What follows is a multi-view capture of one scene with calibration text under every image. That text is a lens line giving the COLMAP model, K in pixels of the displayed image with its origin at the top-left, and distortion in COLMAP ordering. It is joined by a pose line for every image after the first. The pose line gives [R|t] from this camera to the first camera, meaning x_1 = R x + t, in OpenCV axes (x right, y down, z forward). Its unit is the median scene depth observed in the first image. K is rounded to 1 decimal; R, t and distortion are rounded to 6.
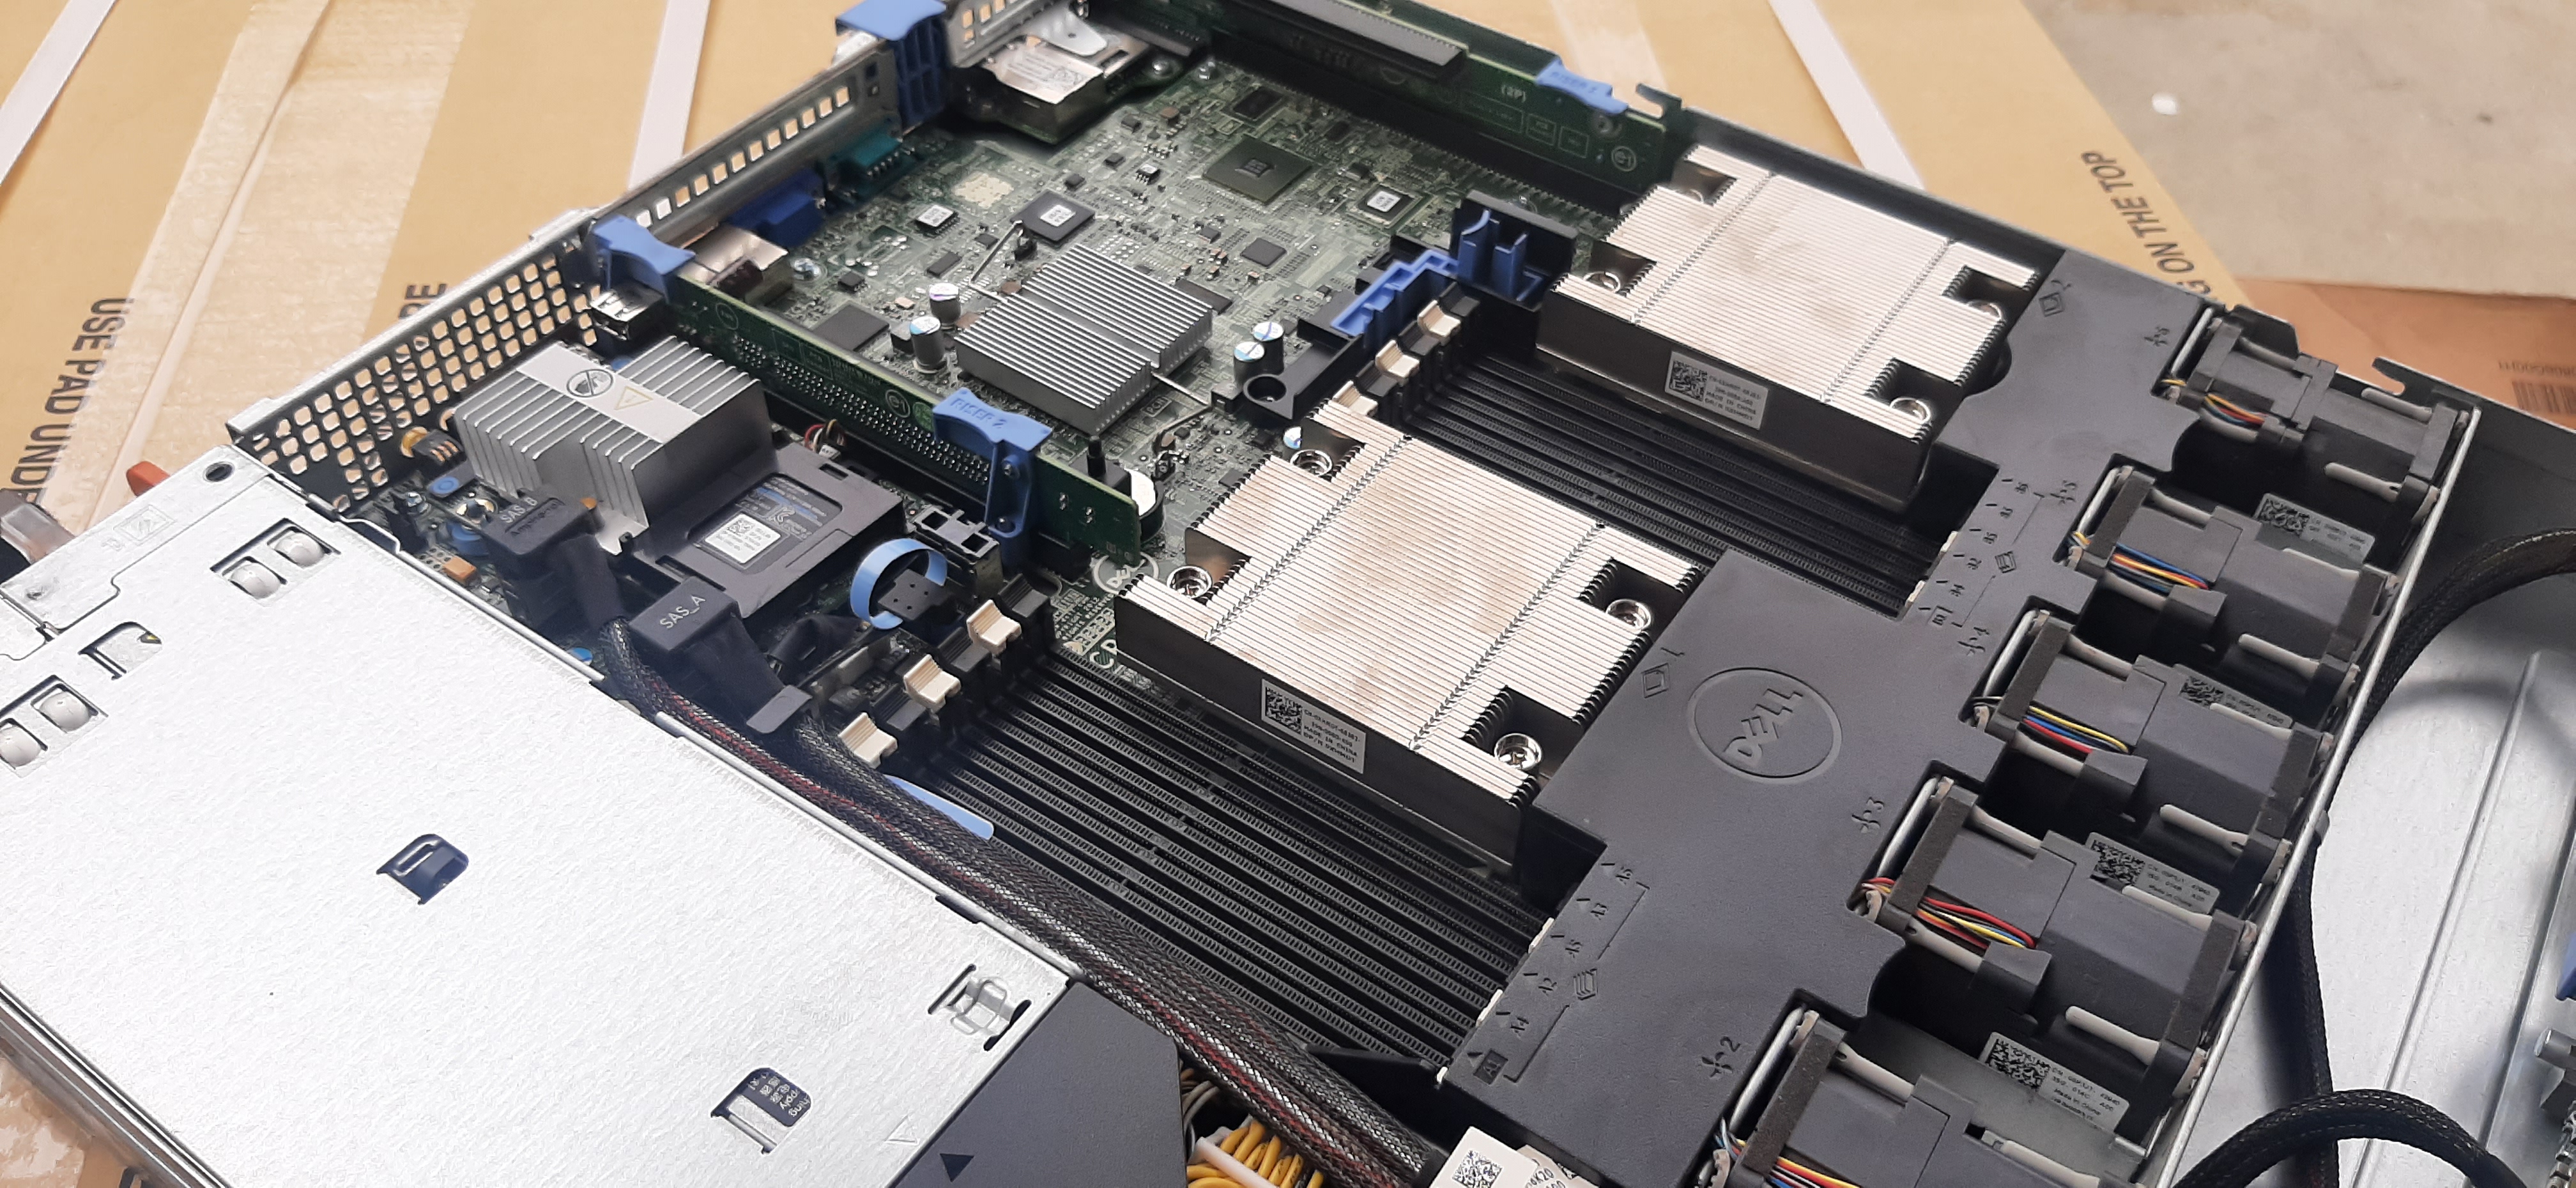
lens RADIAL K [[2022.5, 0, 1277.8], [0, 2022.5, 581.7], [0, 0, 1]] dist [0.044811, -0.141160]
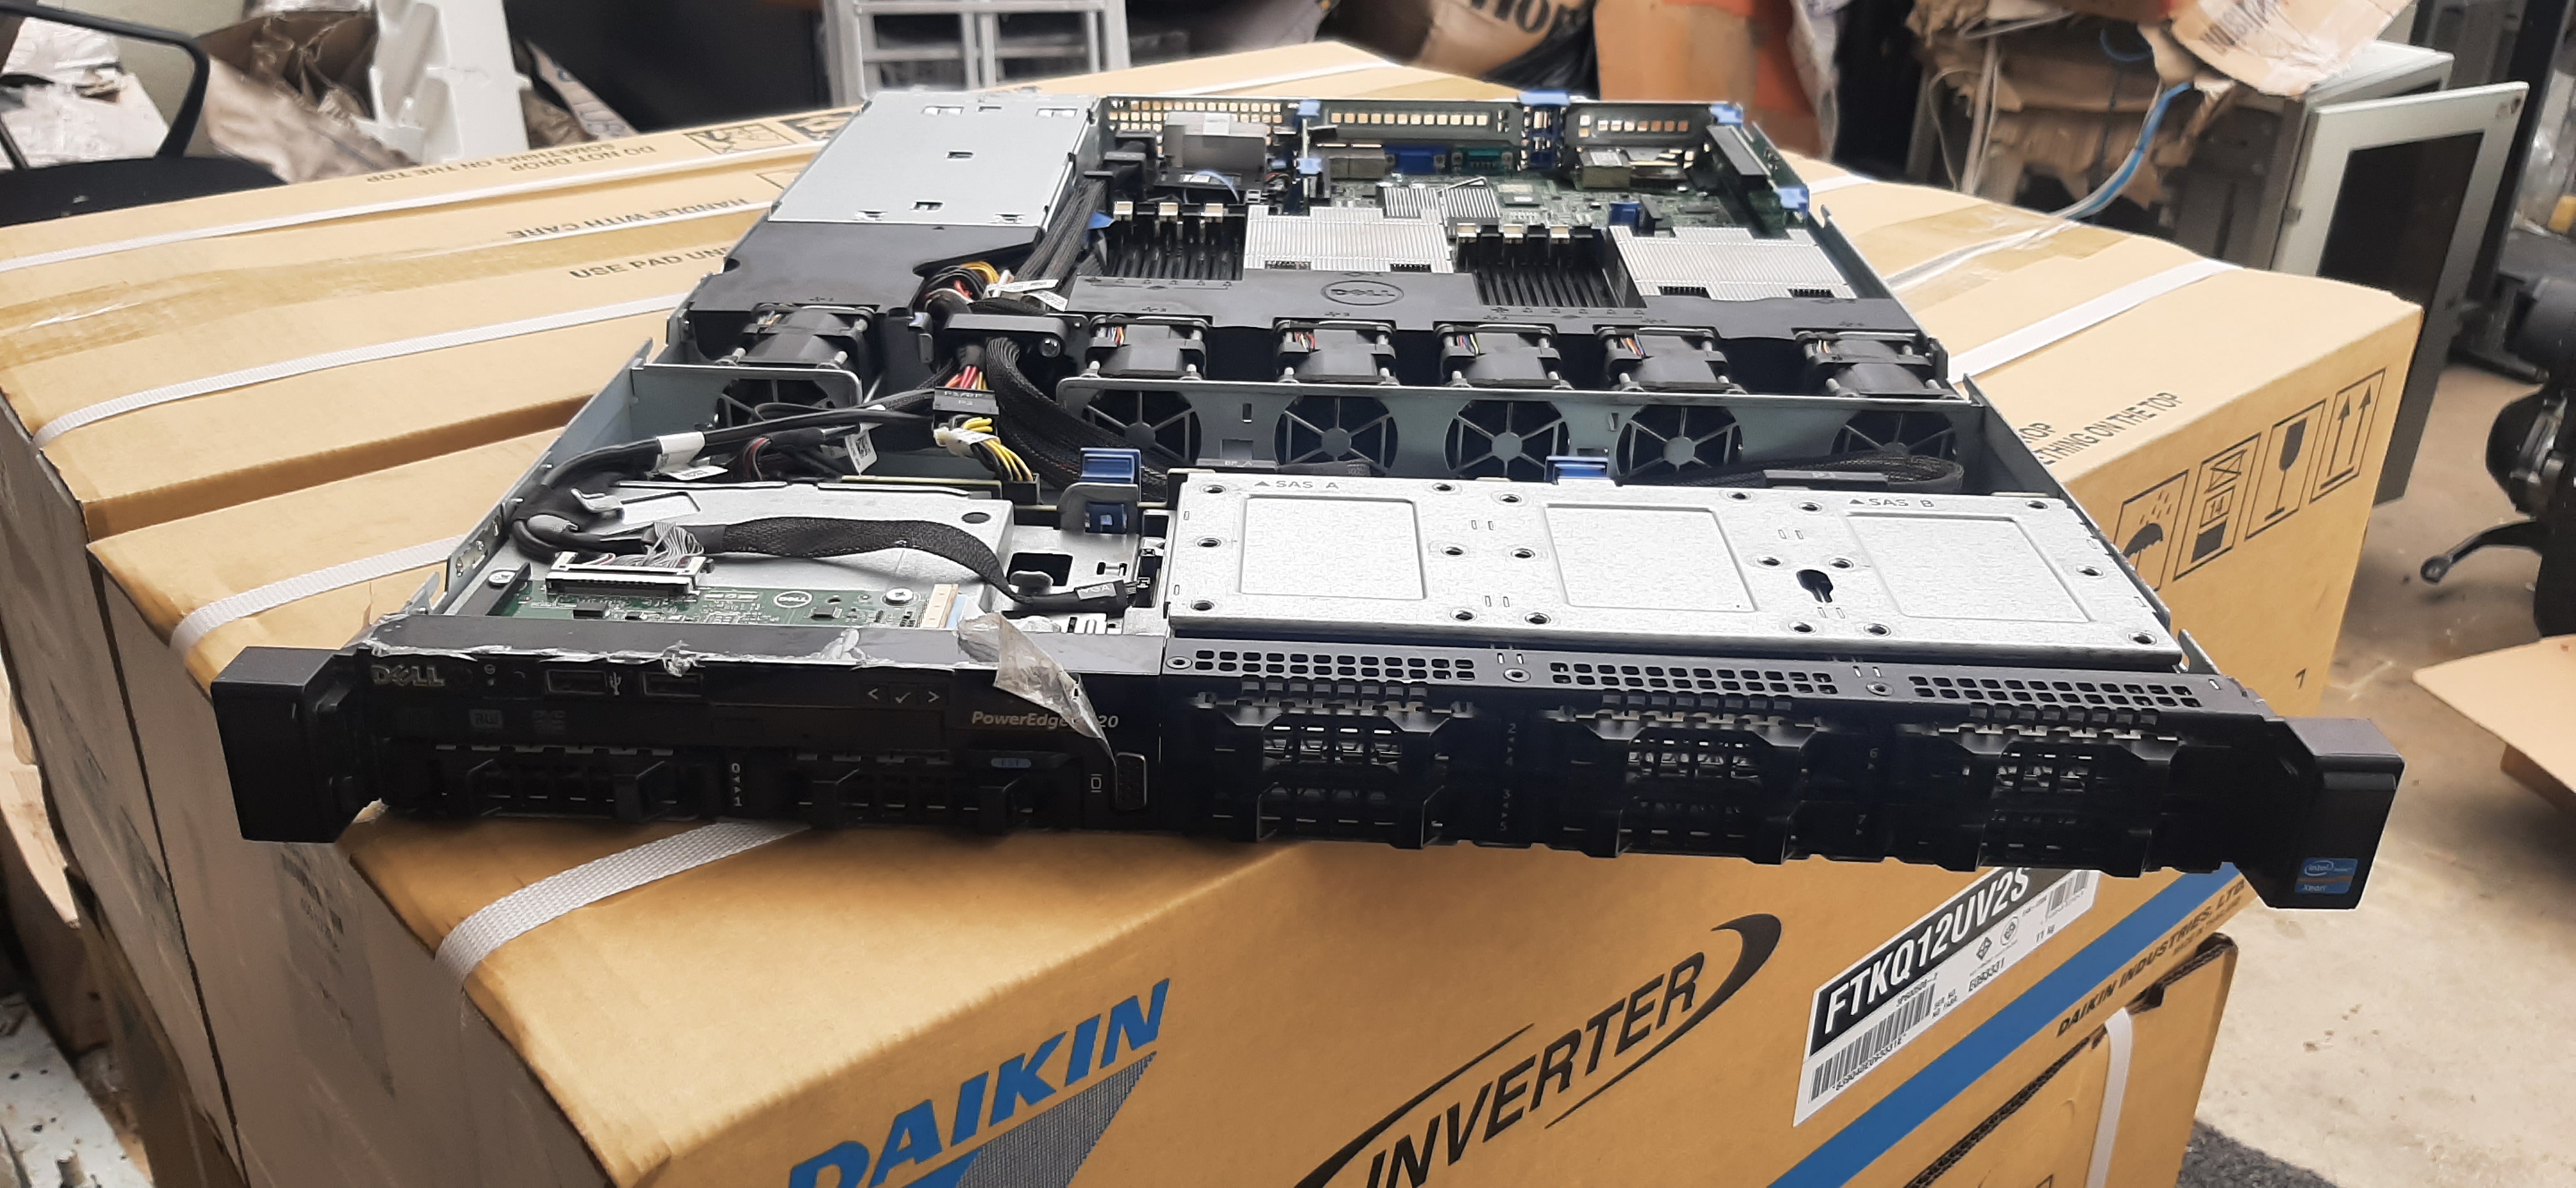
lens RADIAL K [[2039.9, 0, 1280.8], [0, 2039.9, 566.3], [0, 0, 1]] dist [0.062207, -0.145844]
pose [[0.555201, 0.340458, -0.758842, 1.373647], [-0.593191, 0.801621, -0.074353, 0.366704], [0.582989, 0.491419, 0.647017, -0.095587]]
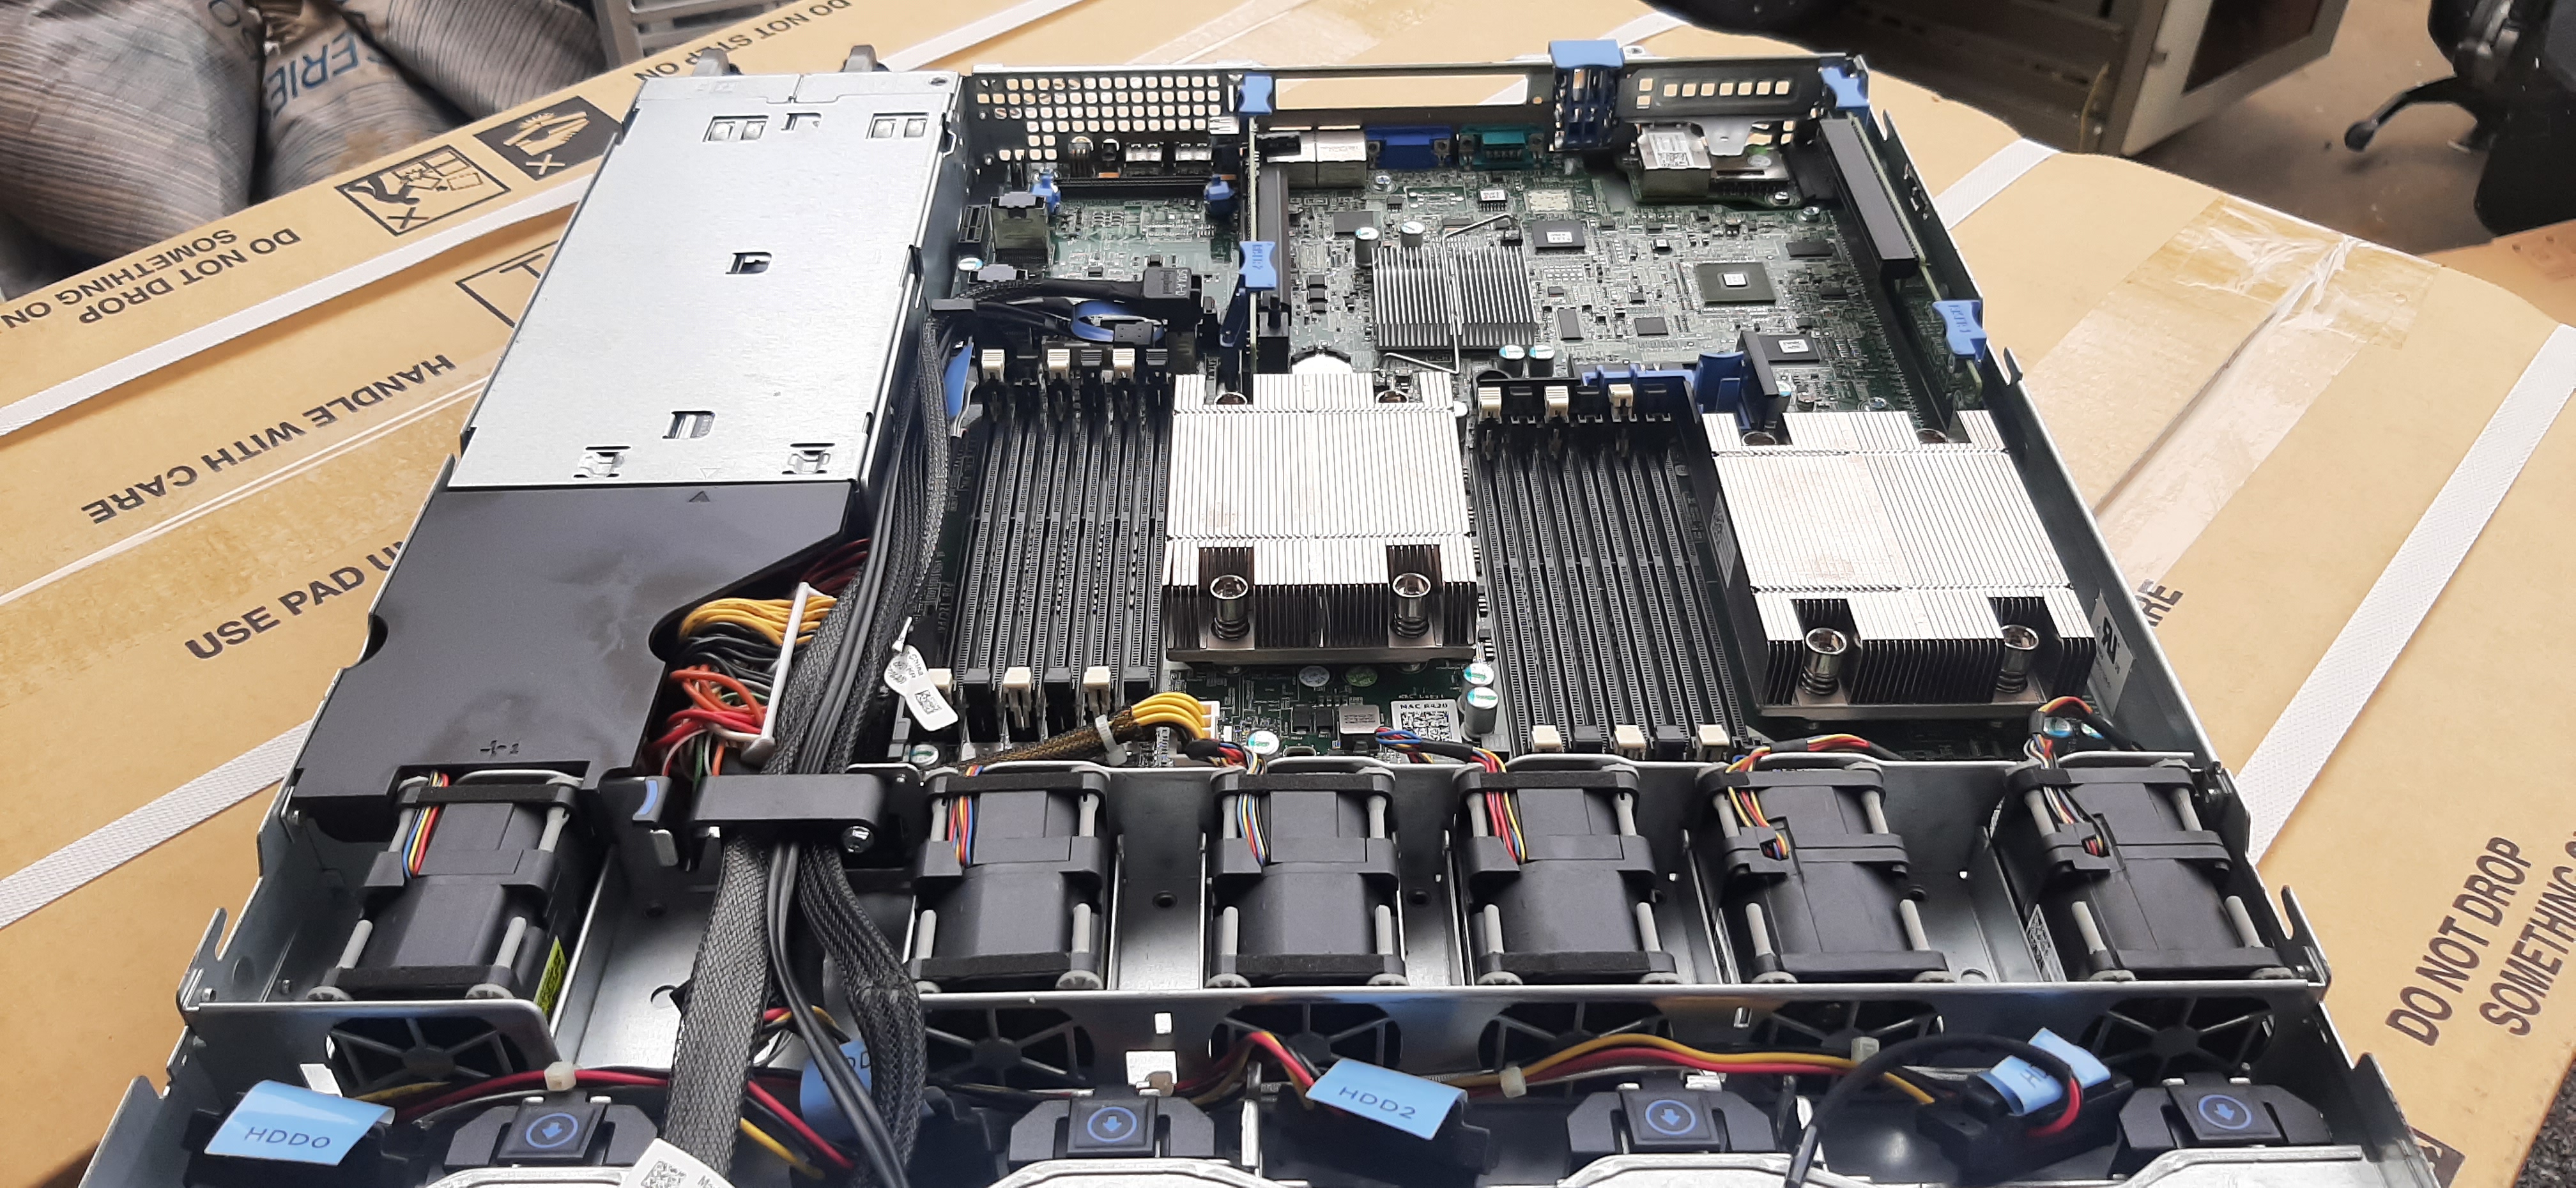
lens RADIAL K [[2022.5, 0, 1277.8], [0, 2022.5, 581.7], [0, 0, 1]] dist [0.044811, -0.141160]
pose [[0.572390, 0.505113, -0.645934, 0.789298], [-0.566755, 0.812994, 0.133526, -0.088517], [0.592586, 0.289657, 0.751625, 0.050794]]
